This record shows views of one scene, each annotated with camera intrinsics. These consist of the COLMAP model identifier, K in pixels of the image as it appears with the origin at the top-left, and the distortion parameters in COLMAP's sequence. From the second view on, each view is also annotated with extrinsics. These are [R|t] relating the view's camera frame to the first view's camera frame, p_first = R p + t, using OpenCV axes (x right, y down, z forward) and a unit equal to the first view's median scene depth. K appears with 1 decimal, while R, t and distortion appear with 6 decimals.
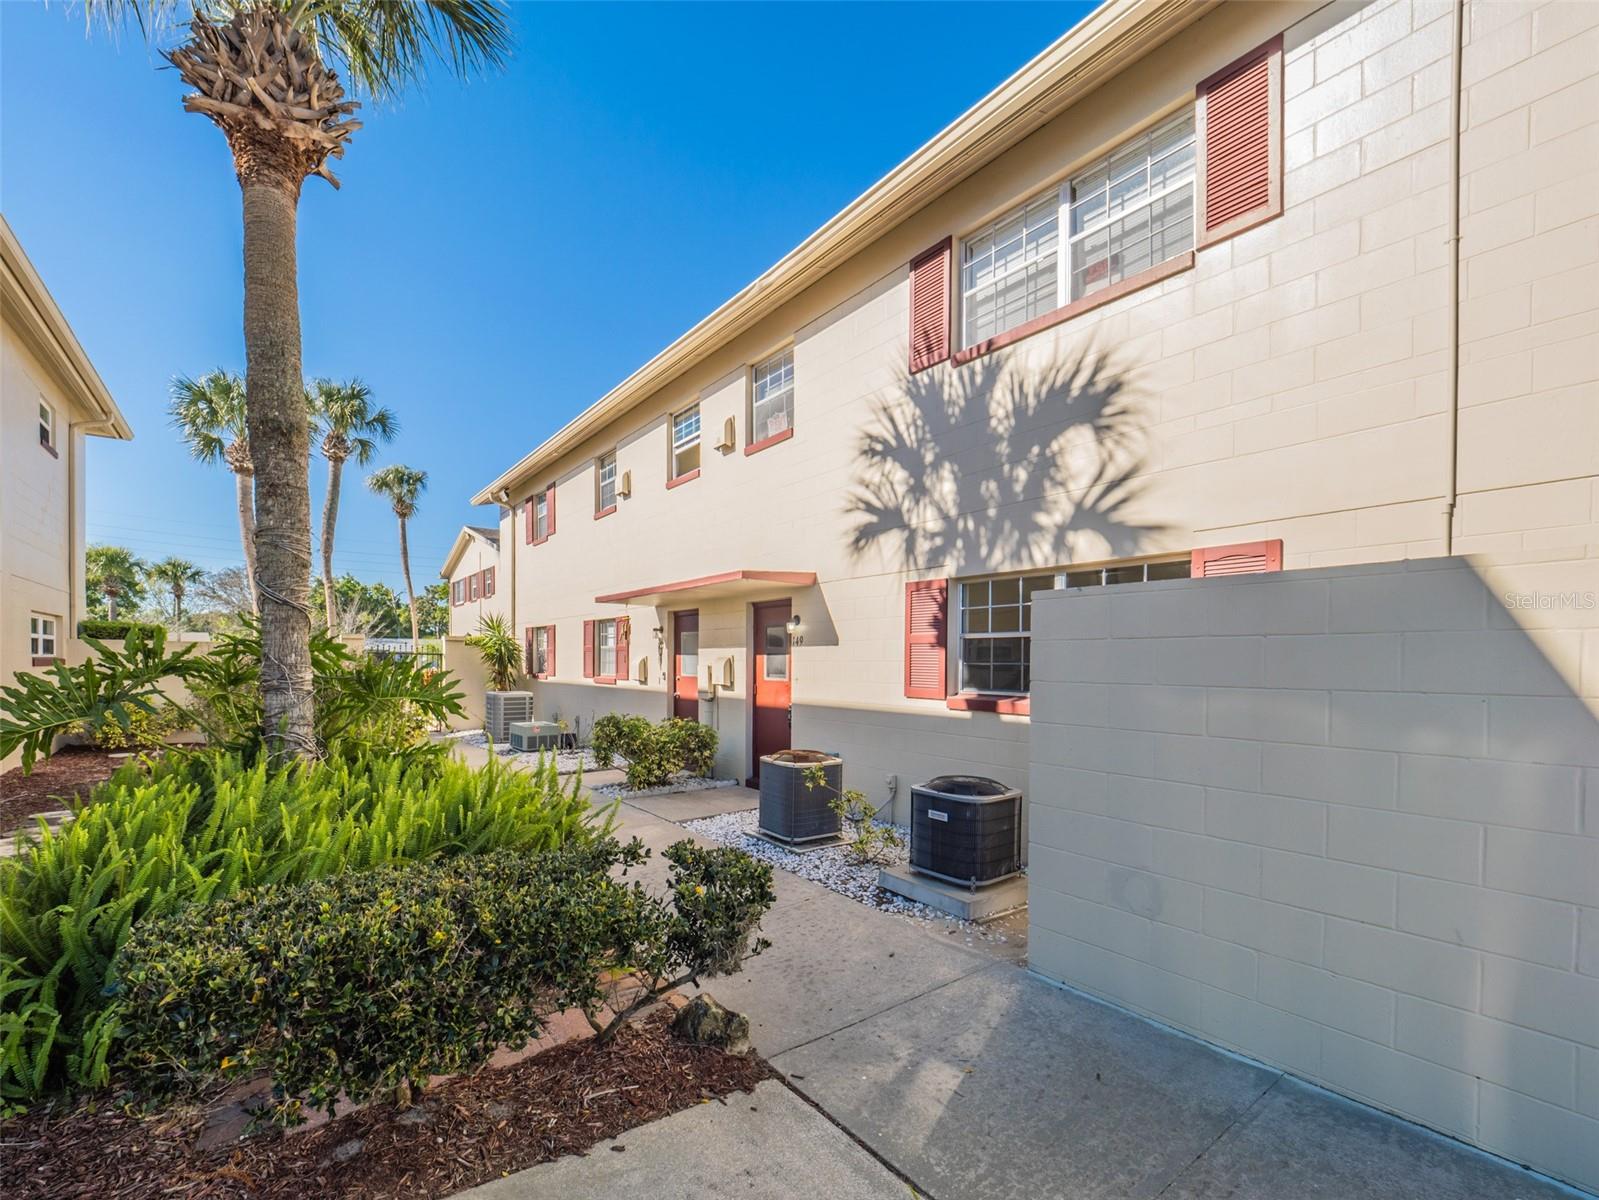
lens RADIAL K [[642.8, 0, 821.7], [0, 642.8, 683.5], [0, 0, 1]] dist [-0.001131, -0.000608]
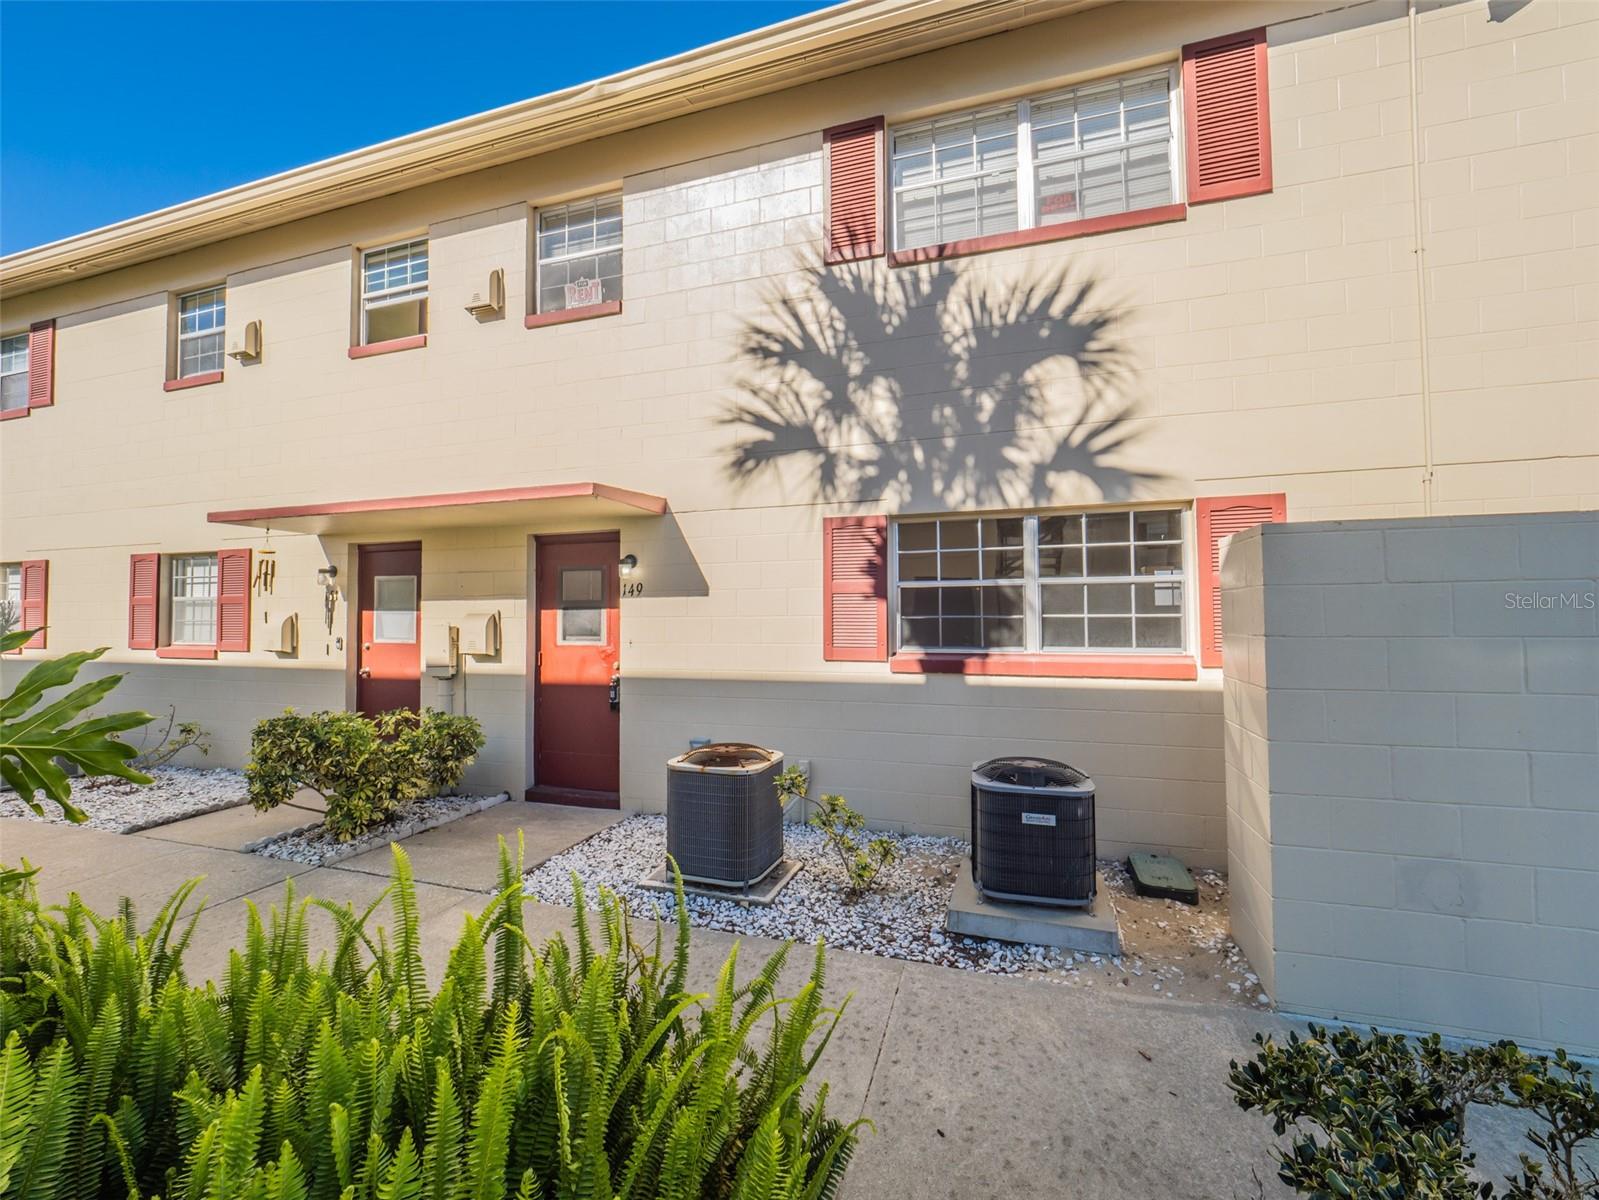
lens RADIAL K [[646.0, 0, 871.3], [0, 646.0, 605.1], [0, 0, 1]] dist [0.019973, -0.015364]
pose [[0.844397, -0.000526, 0.535718, -0.254520], [0.028789, 0.998599, -0.044397, -0.010608], [-0.534944, 0.052911, 0.843229, 0.294632]]
